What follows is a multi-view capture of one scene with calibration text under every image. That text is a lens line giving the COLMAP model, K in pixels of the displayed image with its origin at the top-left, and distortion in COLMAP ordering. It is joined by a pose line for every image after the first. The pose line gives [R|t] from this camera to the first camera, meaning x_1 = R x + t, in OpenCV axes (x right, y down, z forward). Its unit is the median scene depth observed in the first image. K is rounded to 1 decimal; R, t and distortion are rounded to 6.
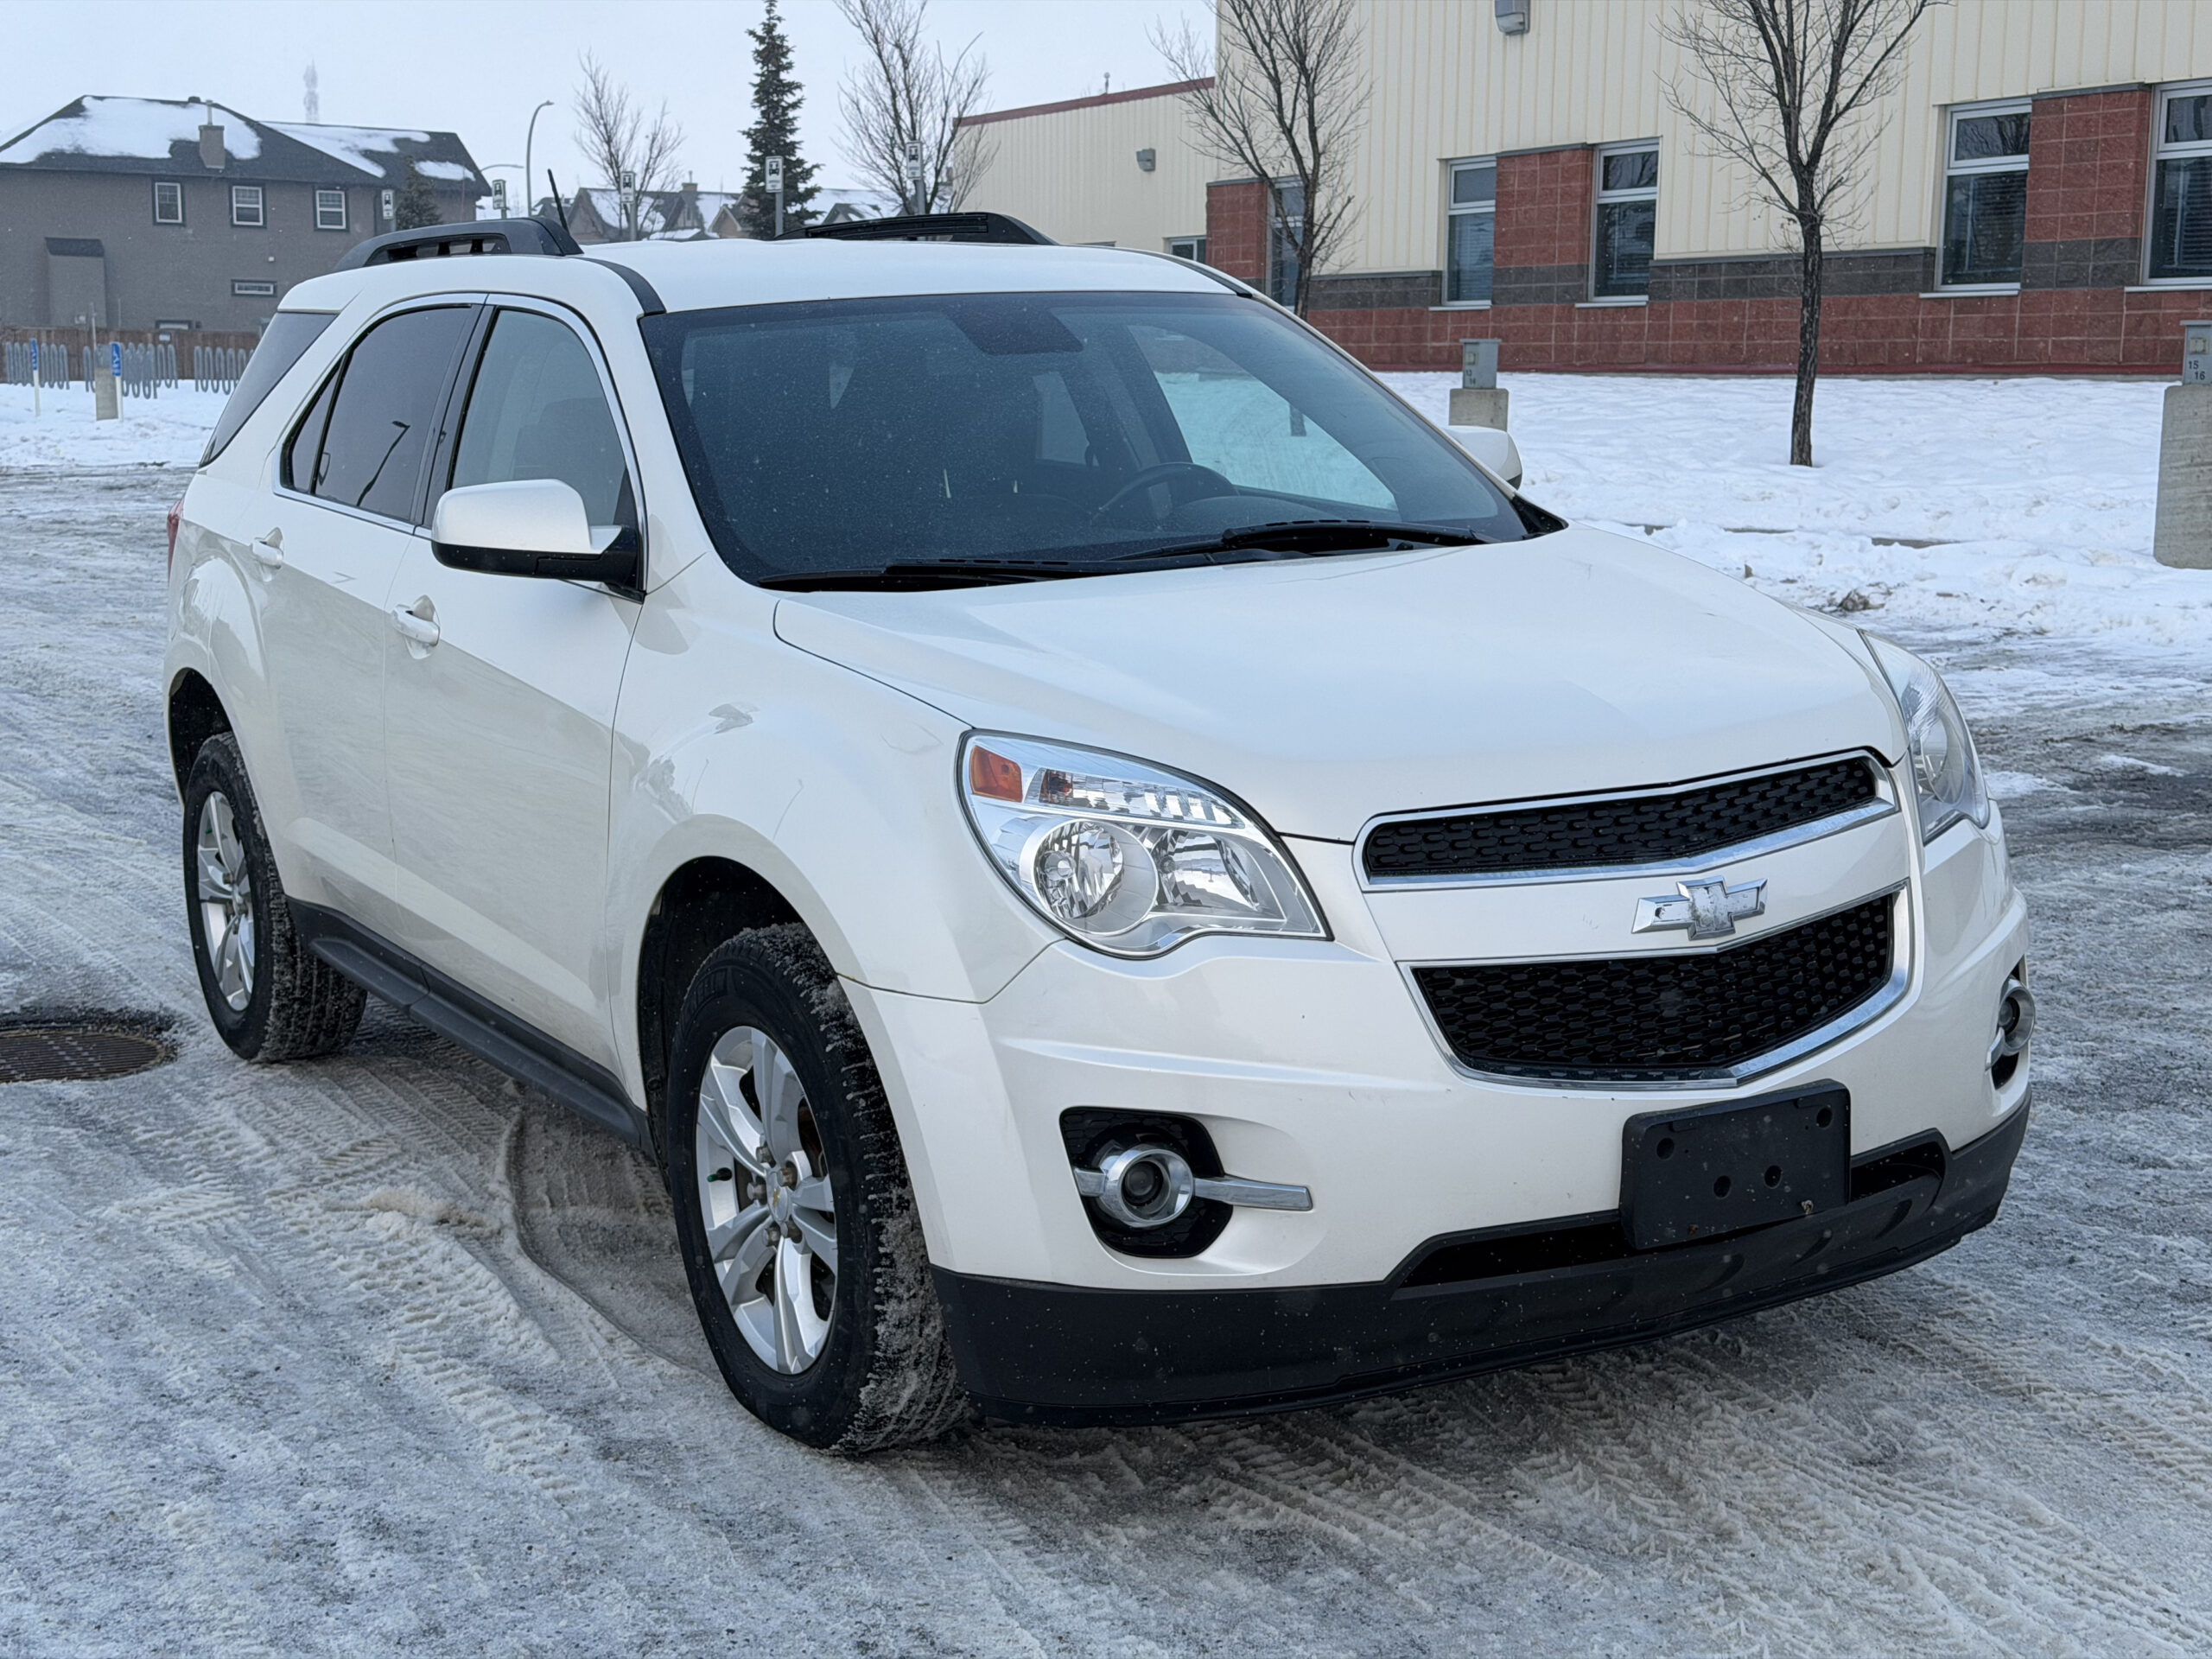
lens RADIAL K [[3032.1, 0, 1106.0], [0, 3032.1, 829.5], [0, 0, 1]] dist [0.216733, -0.533882]
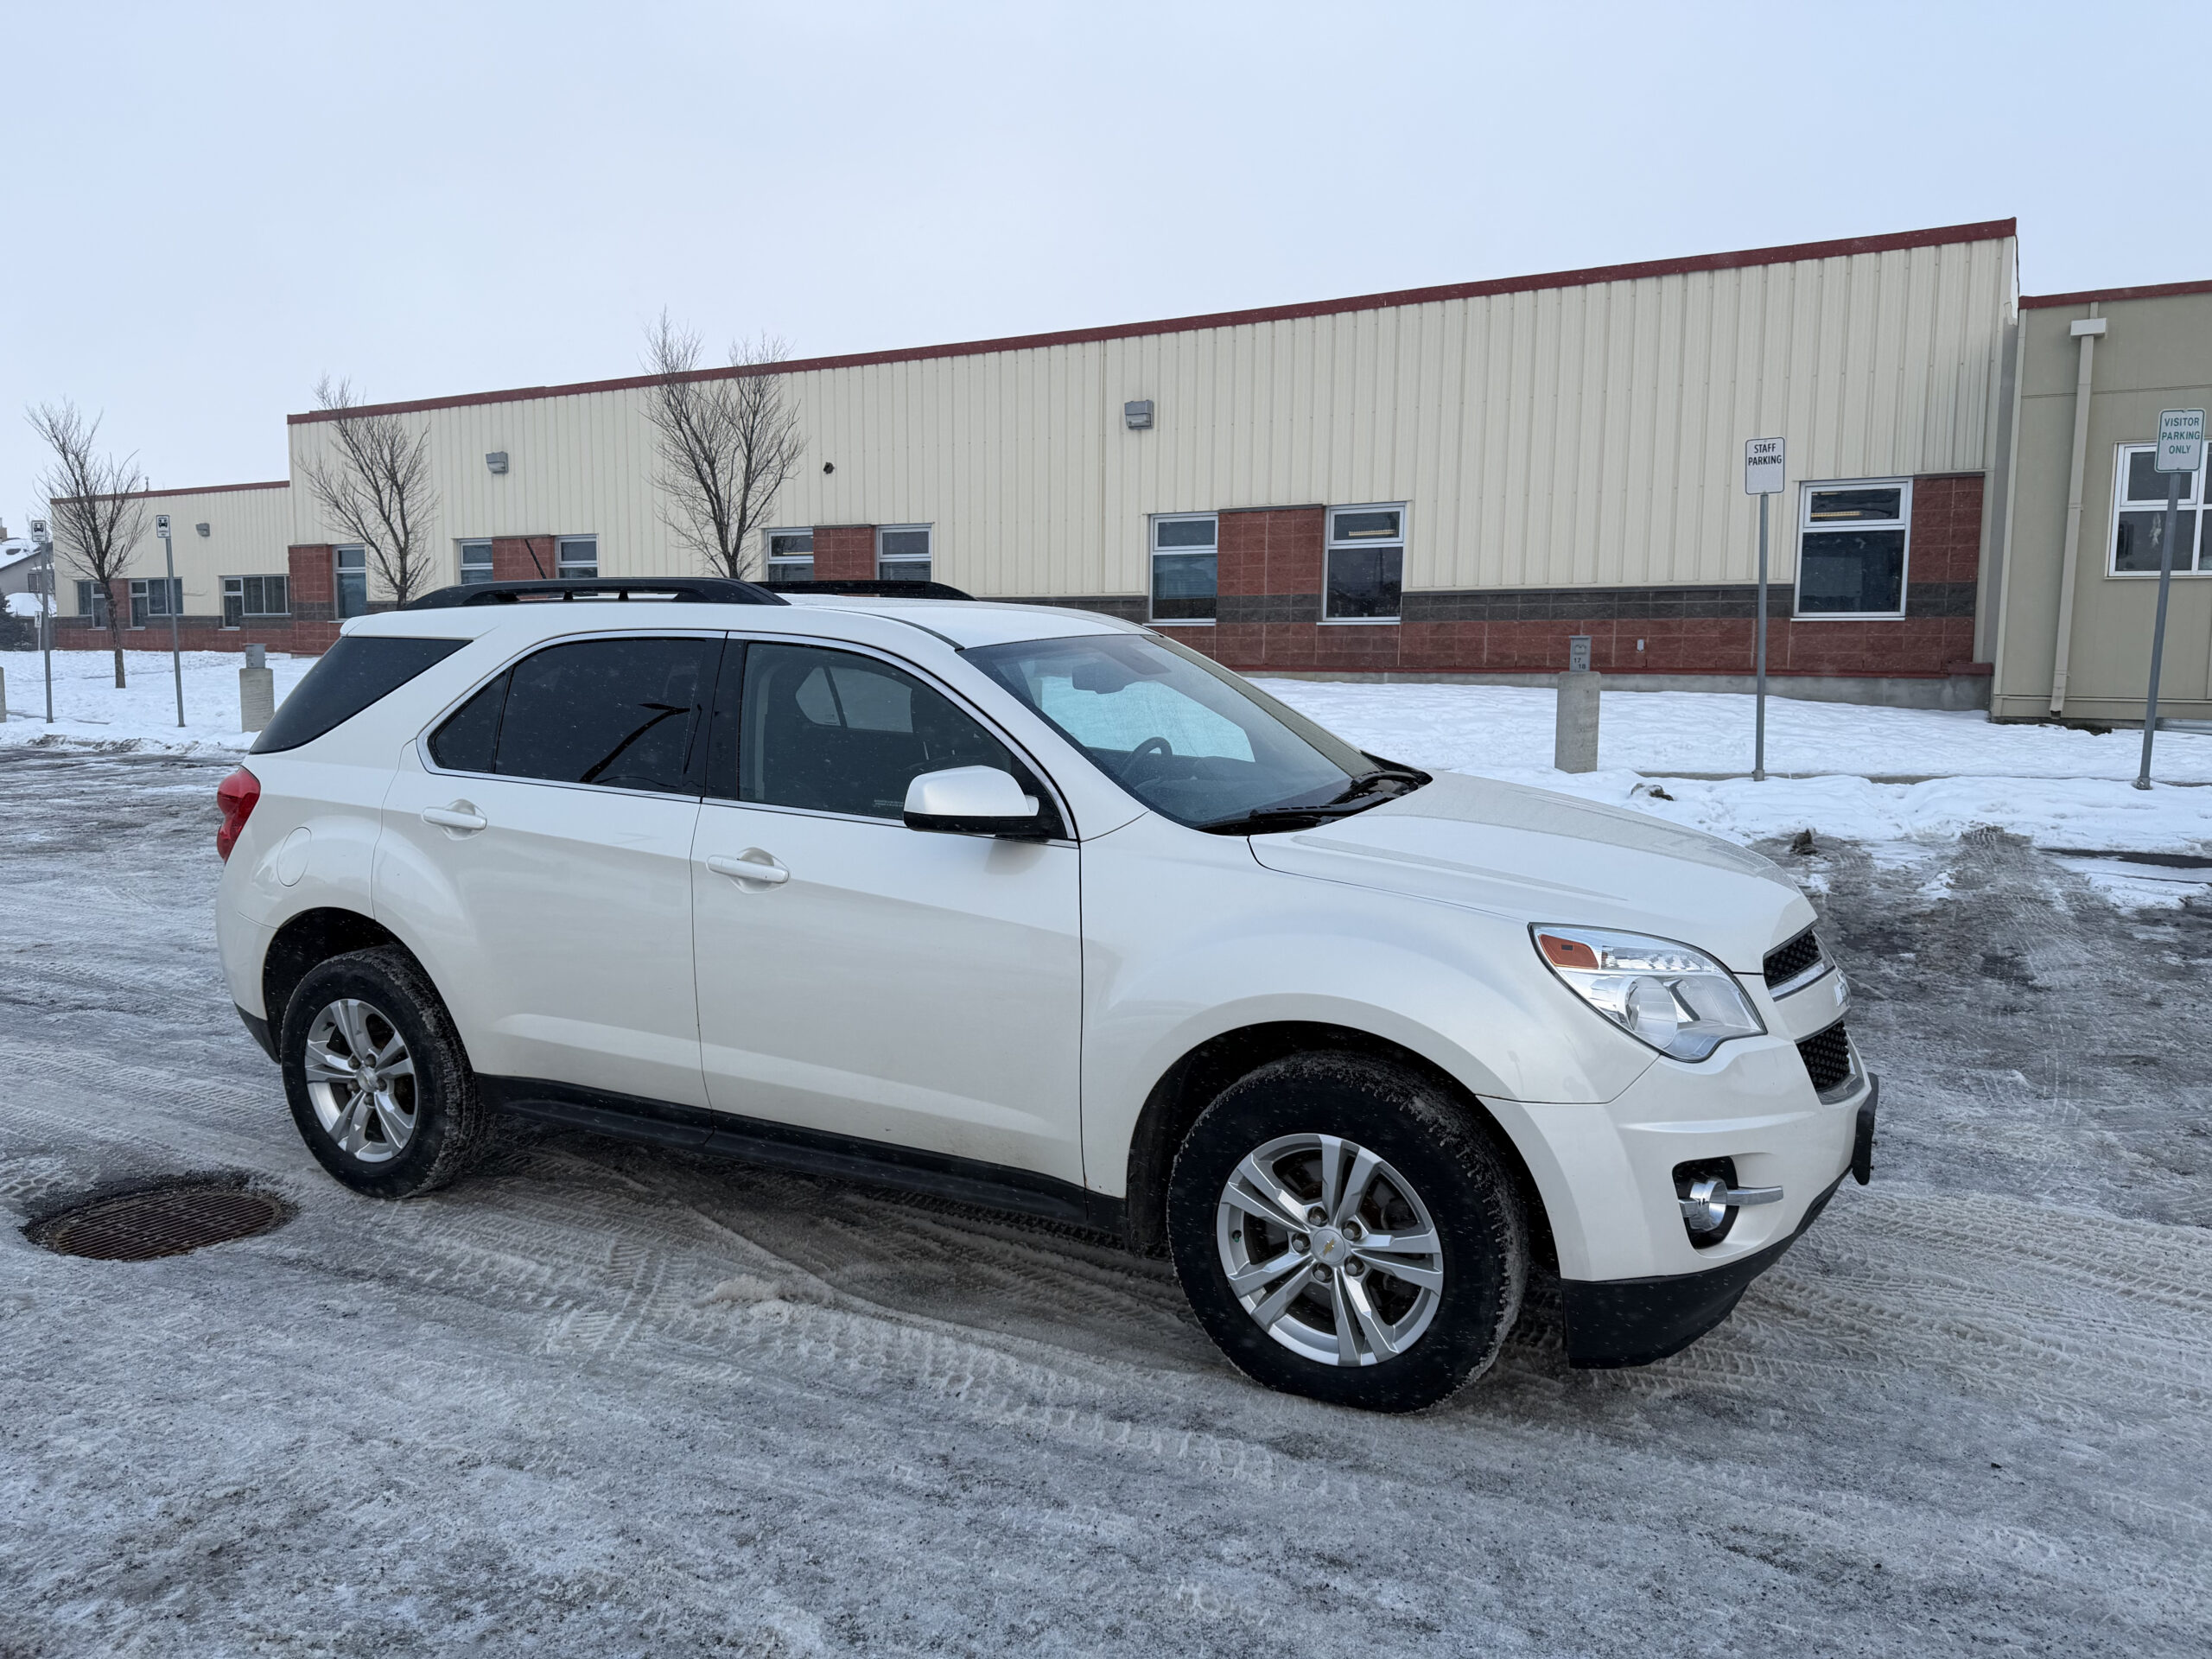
lens RADIAL K [[1537.7, 0, 1106.0], [0, 1537.7, 829.5], [0, 0, 1]] dist [0.090385, -0.147387]
pose [[0.839994, -0.059237, 0.539352, -0.559403], [0.078883, 0.996794, -0.013376, -0.075505], [-0.536831, 0.053782, 0.841974, 0.391591]]
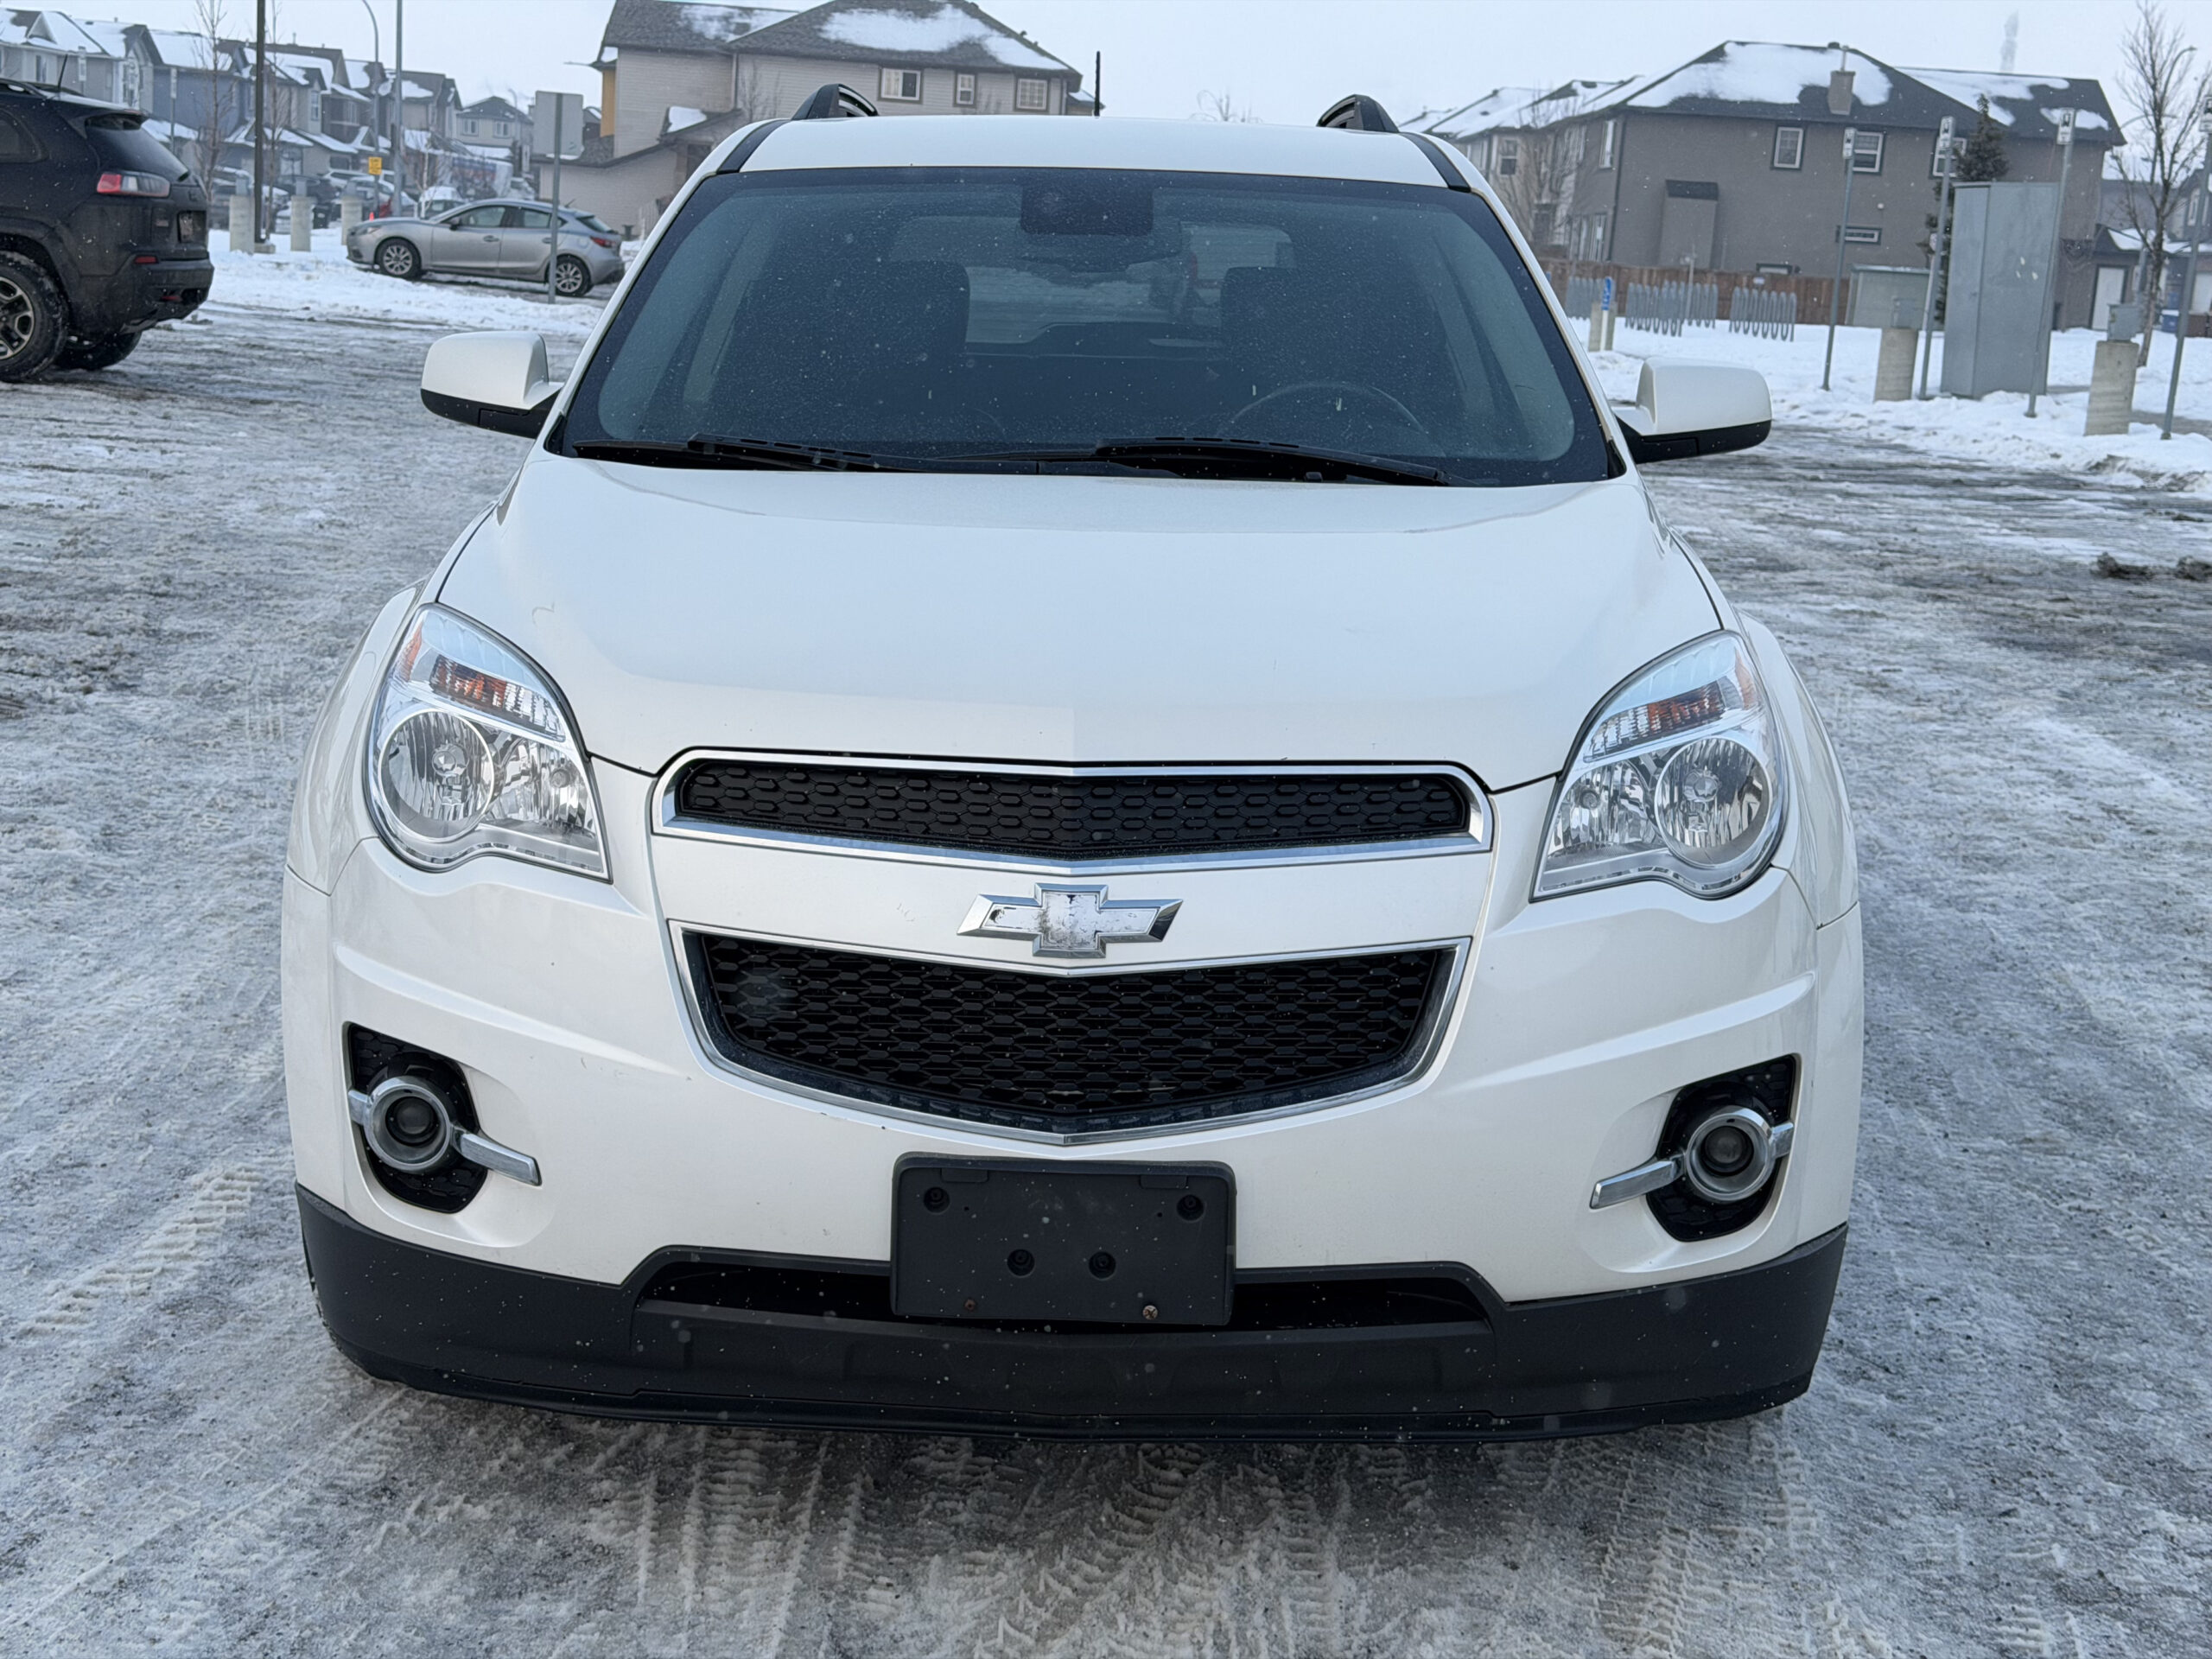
lens RADIAL K [[3032.1, 0, 1106.0], [0, 3032.1, 829.5], [0, 0, 1]] dist [0.216733, -0.533882]
pose [[0.858356, 0.143140, -0.492682, 0.511001], [-0.136029, 0.989419, 0.050468, -0.034230], [0.494692, 0.023699, 0.868745, 0.263817]]
